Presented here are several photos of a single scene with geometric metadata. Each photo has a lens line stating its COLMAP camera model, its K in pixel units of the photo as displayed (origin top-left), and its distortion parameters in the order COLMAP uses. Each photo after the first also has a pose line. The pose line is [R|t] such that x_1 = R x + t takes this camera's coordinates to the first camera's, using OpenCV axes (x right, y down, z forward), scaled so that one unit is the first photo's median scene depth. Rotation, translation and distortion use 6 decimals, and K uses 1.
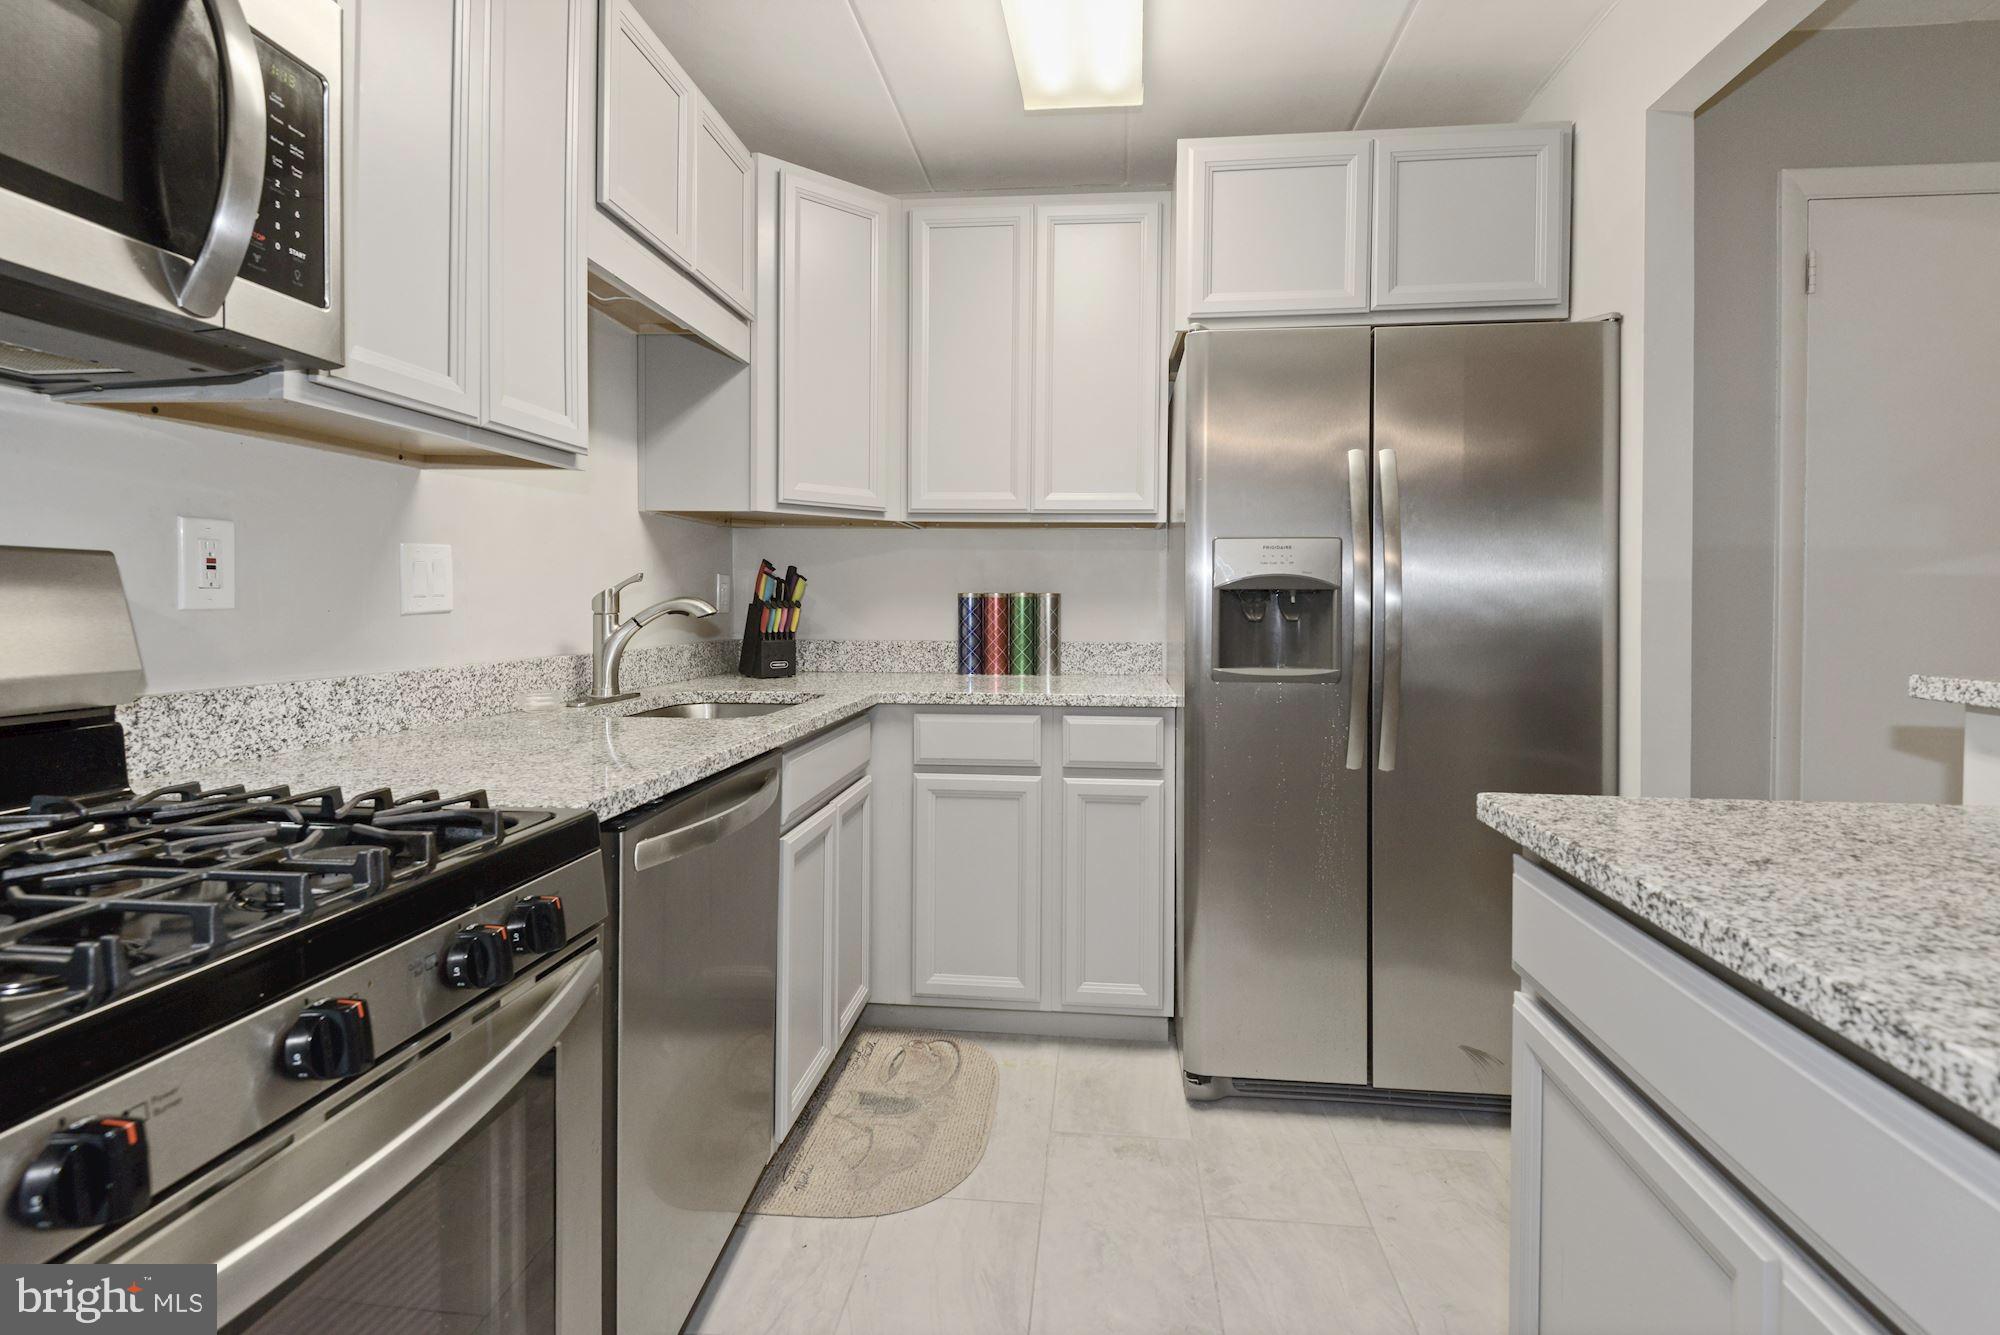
lens RADIAL K [[927.6, 0, 991.1], [0, 927.6, 597.0], [0, 0, 1]] dist [0.018974, -0.012992]
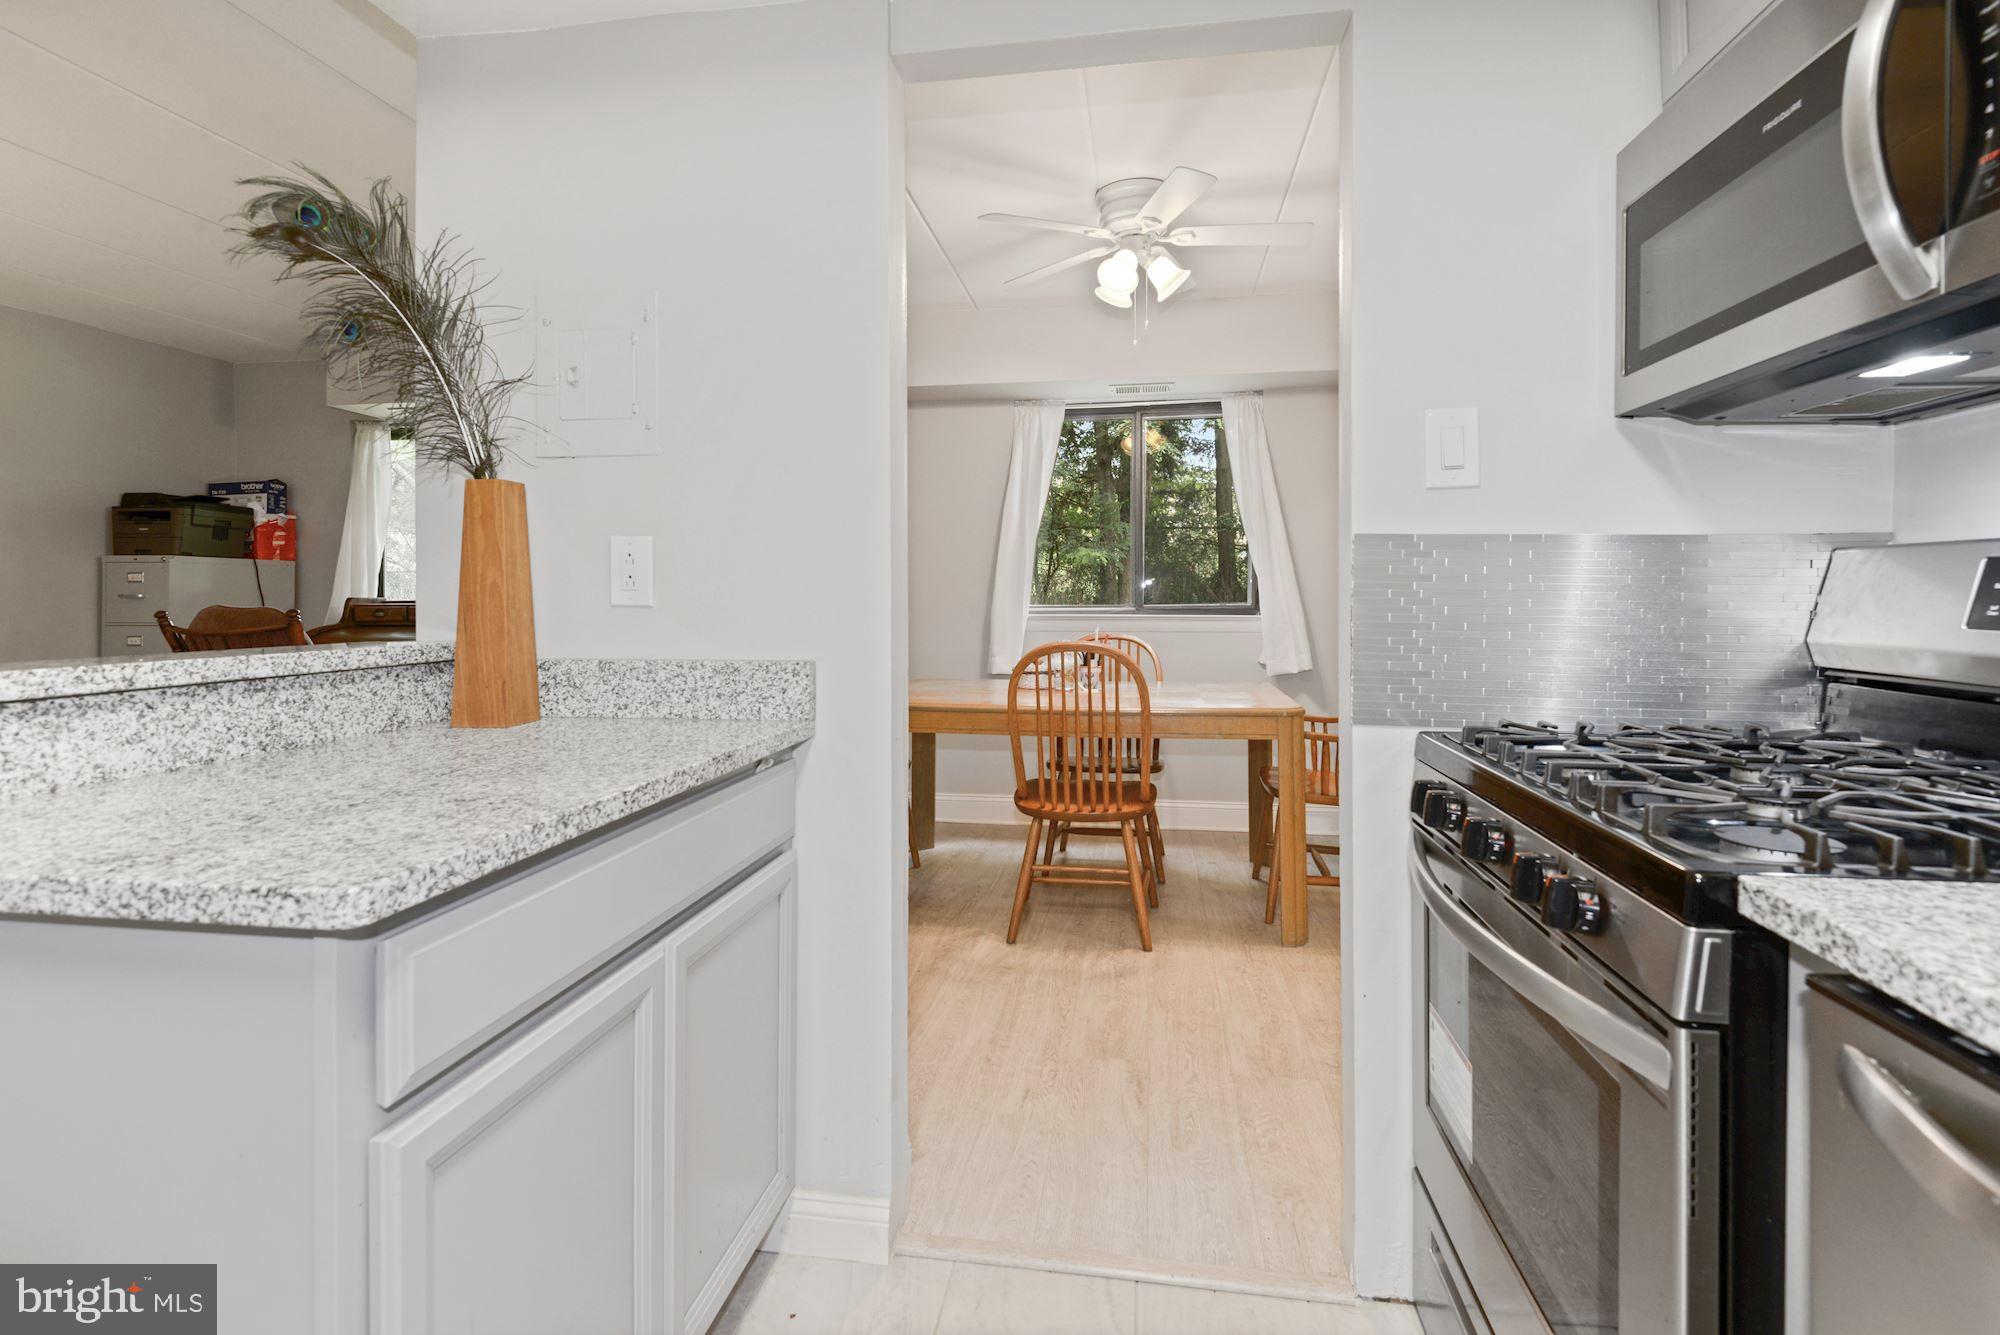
lens RADIAL K [[927.6, 0, 1010.2], [0, 927.6, 603.2], [0, 0, 1]] dist [0.018974, -0.012992]
pose [[-0.999661, -0.001136, 0.025994, 0.053746], [-0.001032, 0.999991, 0.004012, 0.014645], [-0.025998, 0.003984, -0.999654, 1.177706]]
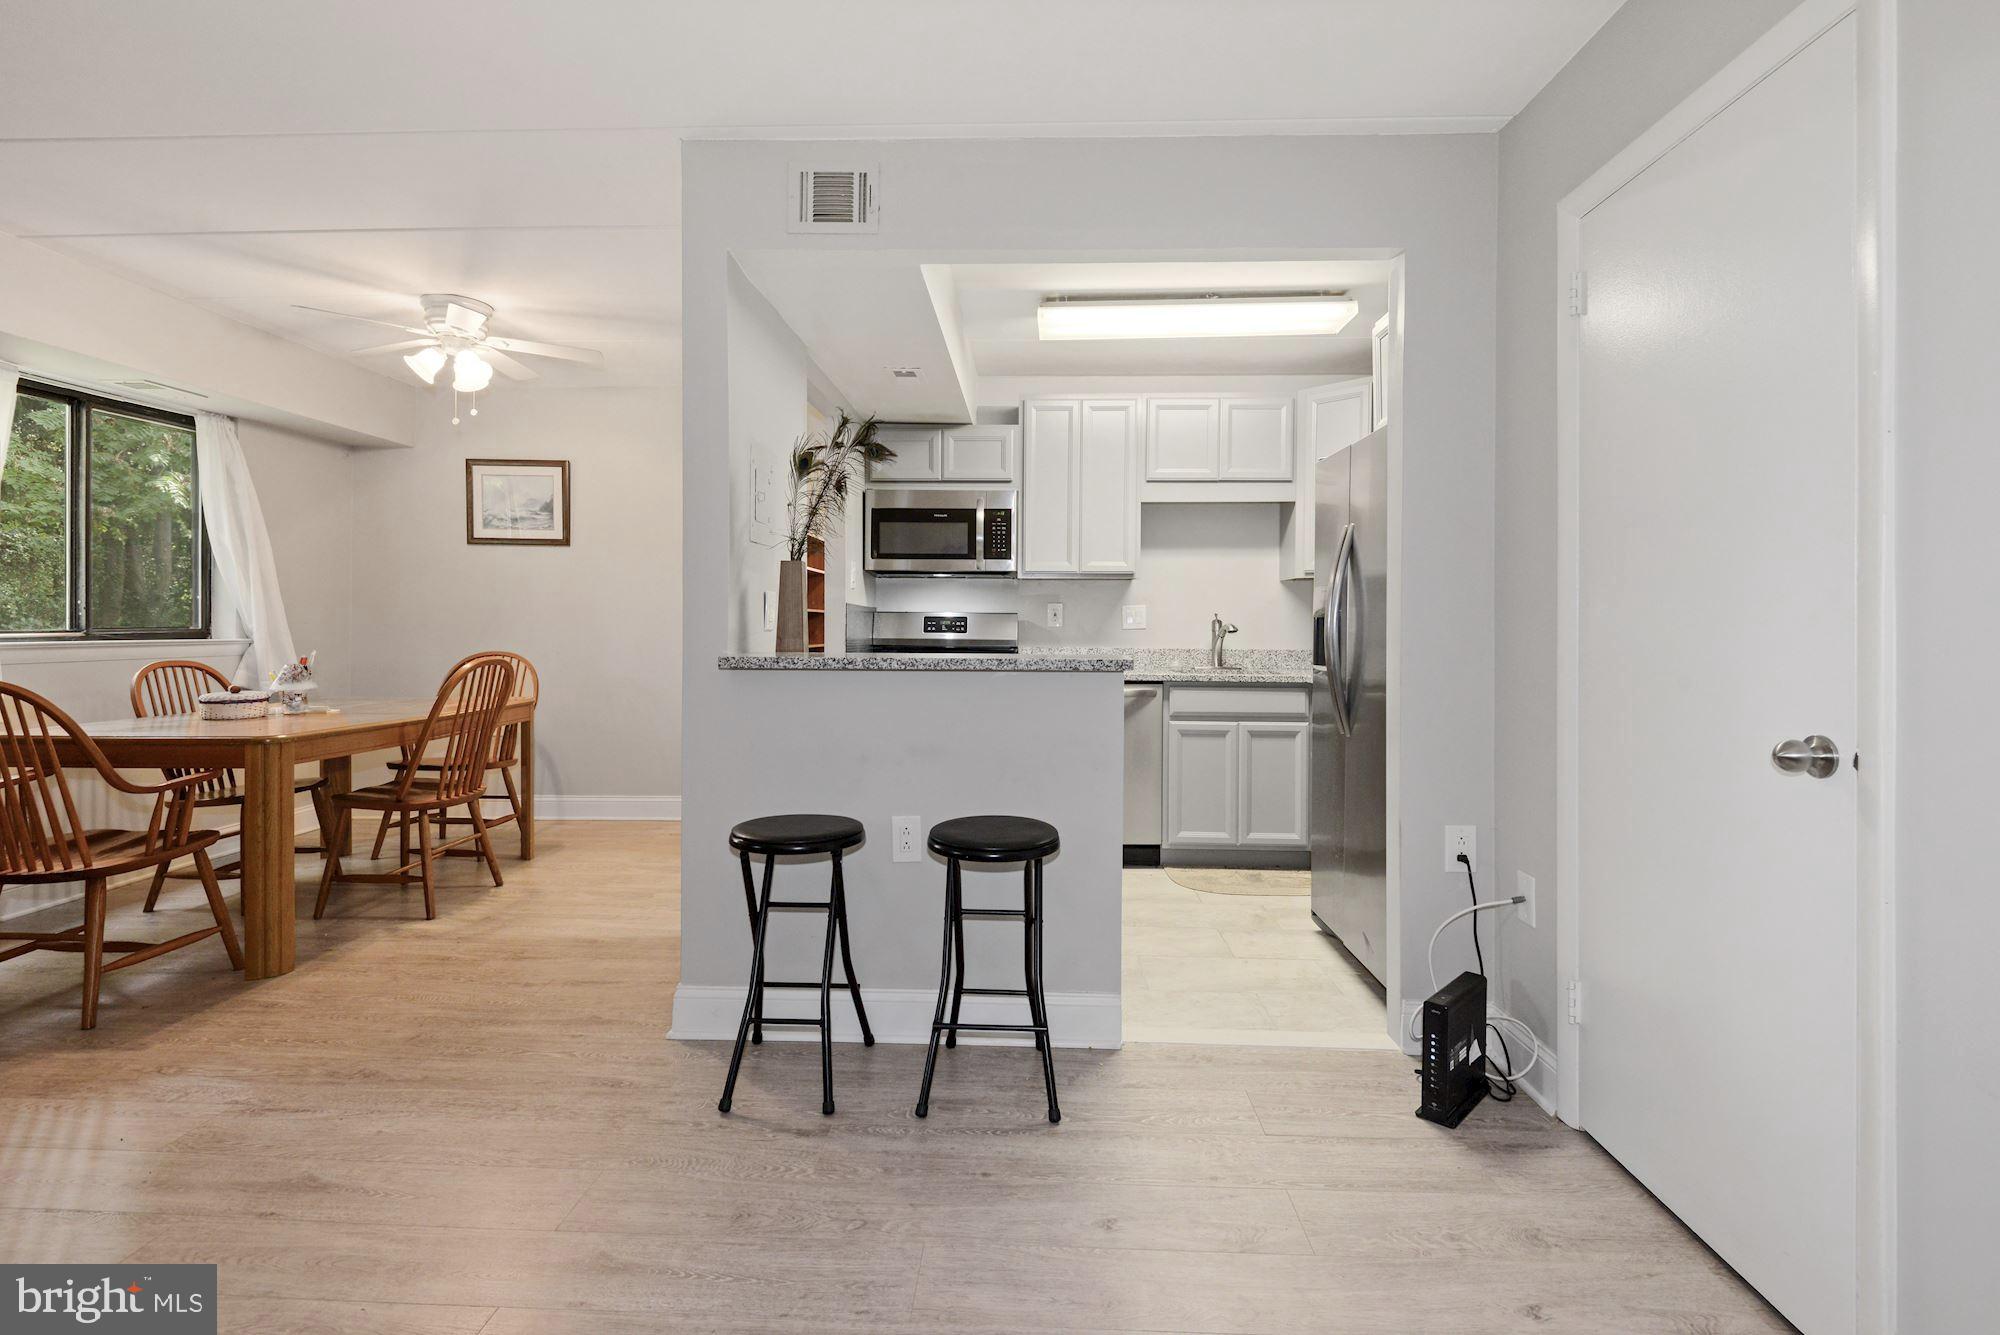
lens RADIAL K [[927.6, 0, 1008.7], [0, 927.6, 621.2], [0, 0, 1]] dist [0.018974, -0.012992]
pose [[0.087012, -0.004413, -0.996198, 2.531978], [-0.004932, 0.999976, -0.004860, 0.010694], [0.996195, 0.005336, 0.086988, 0.421632]]
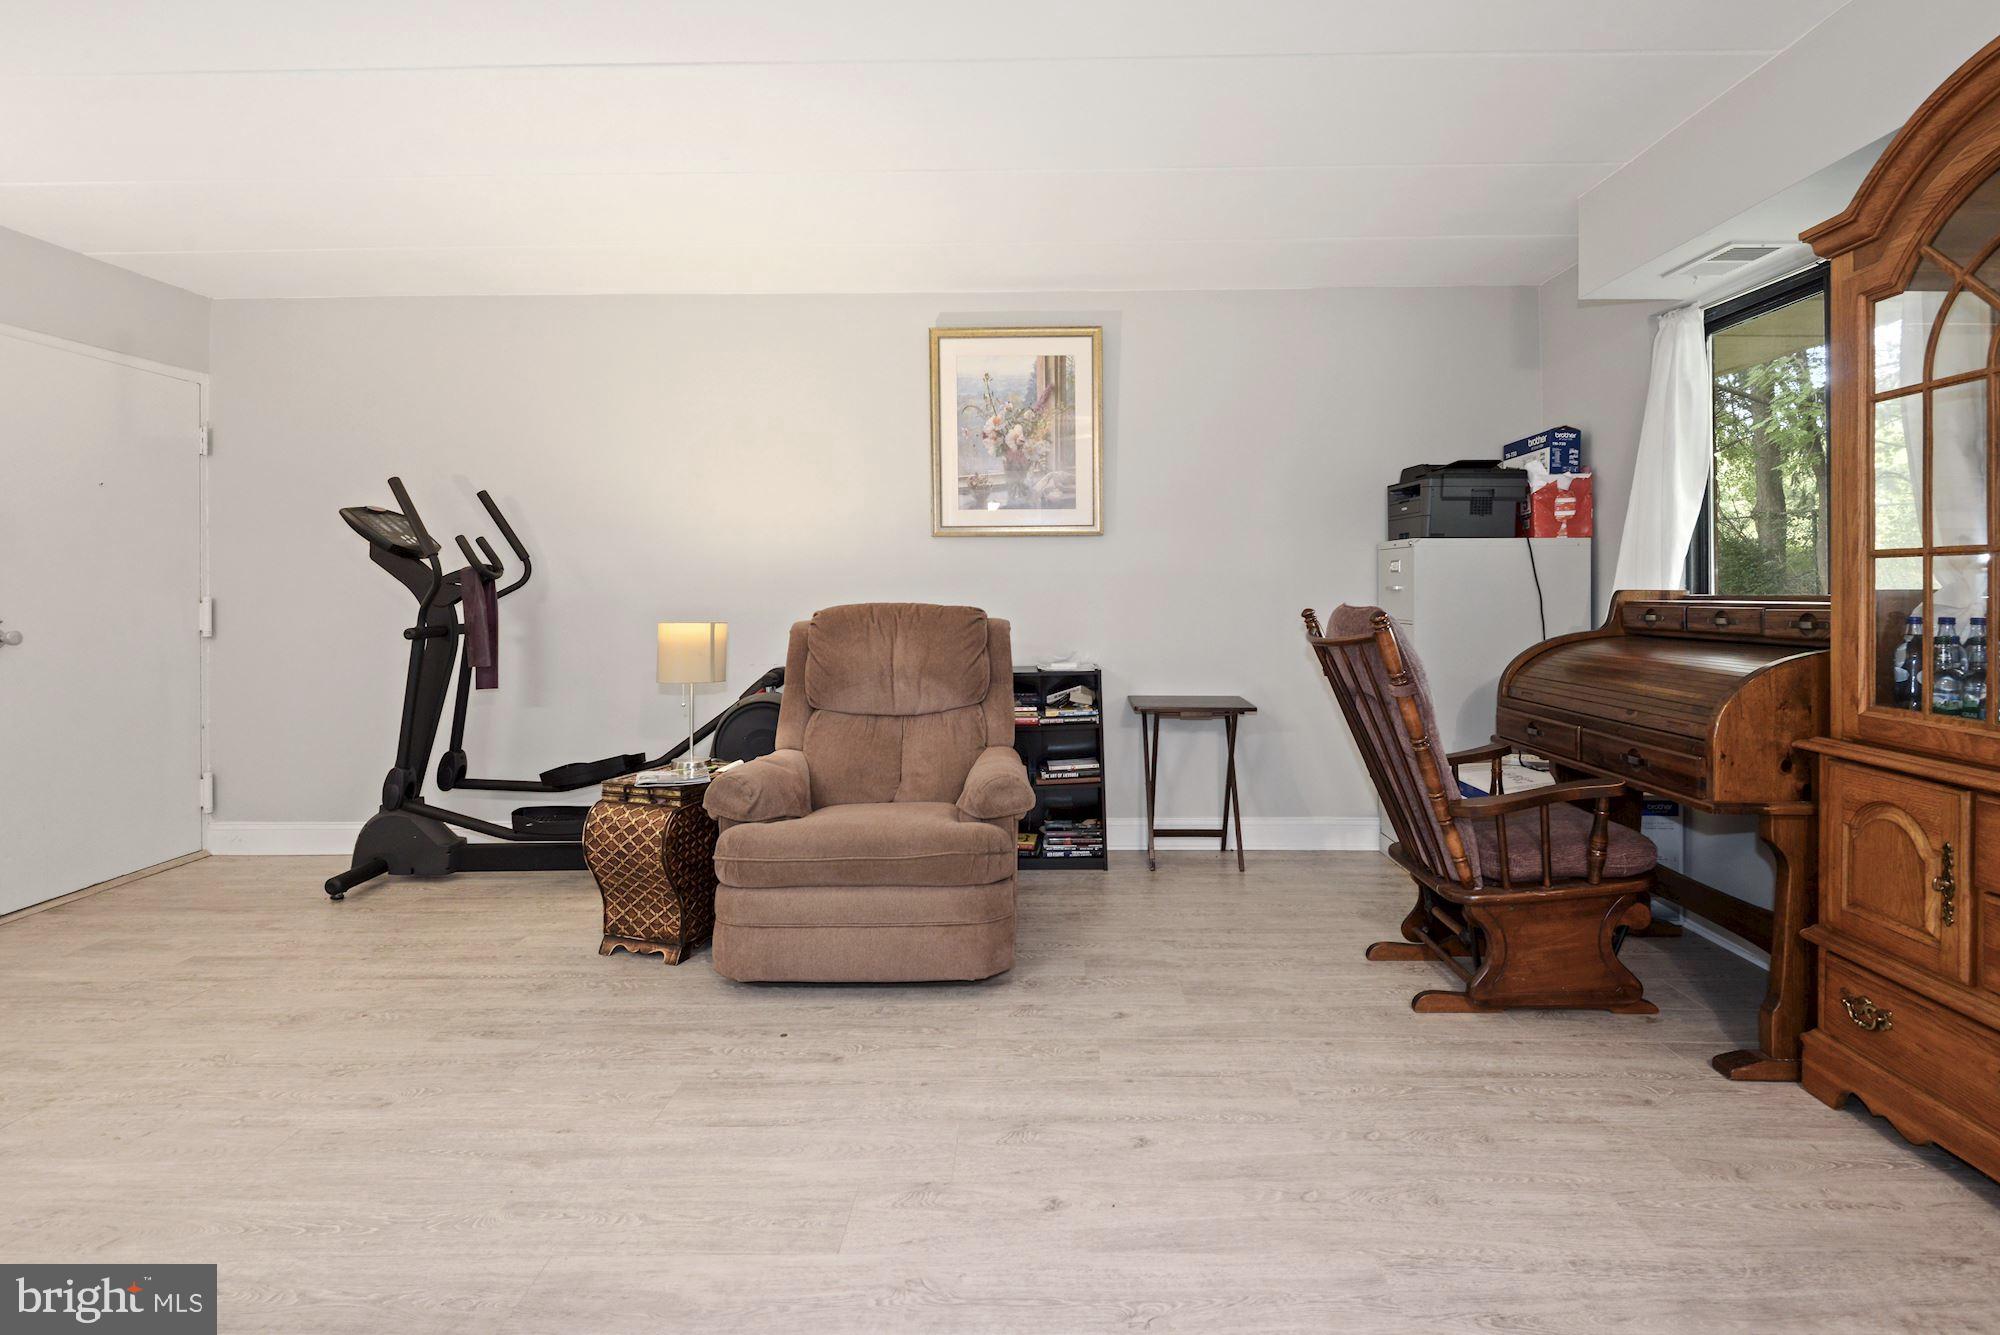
lens RADIAL K [[927.6, 0, 1035.5], [0, 927.6, 608.9], [0, 0, 1]] dist [0.018974, -0.012992]
pose [[-0.117415, -0.020382, 0.992874, 0.508062], [0.005140, 0.999764, 0.021131, 0.006082], [-0.993070, 0.007584, -0.117283, -0.480262]]
